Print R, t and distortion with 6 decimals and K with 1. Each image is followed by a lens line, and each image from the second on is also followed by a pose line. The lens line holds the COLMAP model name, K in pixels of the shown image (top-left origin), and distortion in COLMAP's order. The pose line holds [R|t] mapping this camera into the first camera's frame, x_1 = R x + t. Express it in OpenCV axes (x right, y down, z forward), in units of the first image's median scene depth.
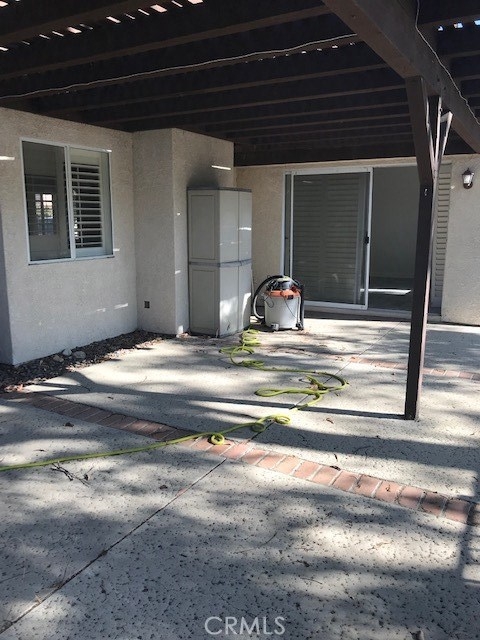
lens RADIAL K [[521.2, 0, 240.4], [0, 521.2, 316.2], [0, 0, 1]] dist [0.015393, -0.021347]
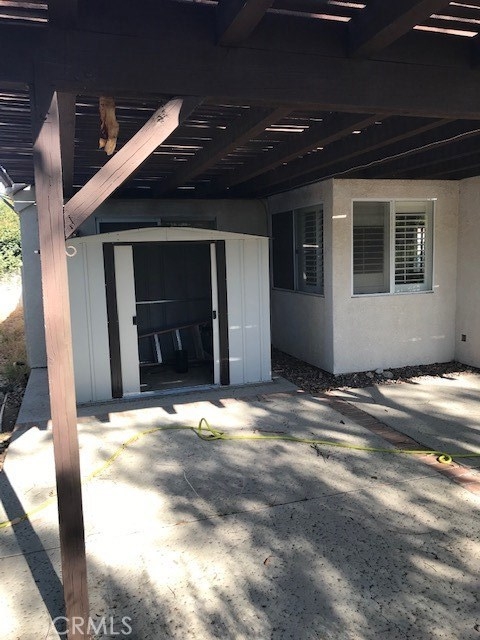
lens RADIAL K [[521.2, 0, 239.5], [0, 521.2, 322.6], [0, 0, 1]] dist [0.015393, -0.021347]
pose [[0.732372, 0.074364, -0.676831, 0.242839], [-0.100108, 0.994976, 0.000997, -0.010884], [0.673505, 0.067026, 0.736137, -0.104722]]
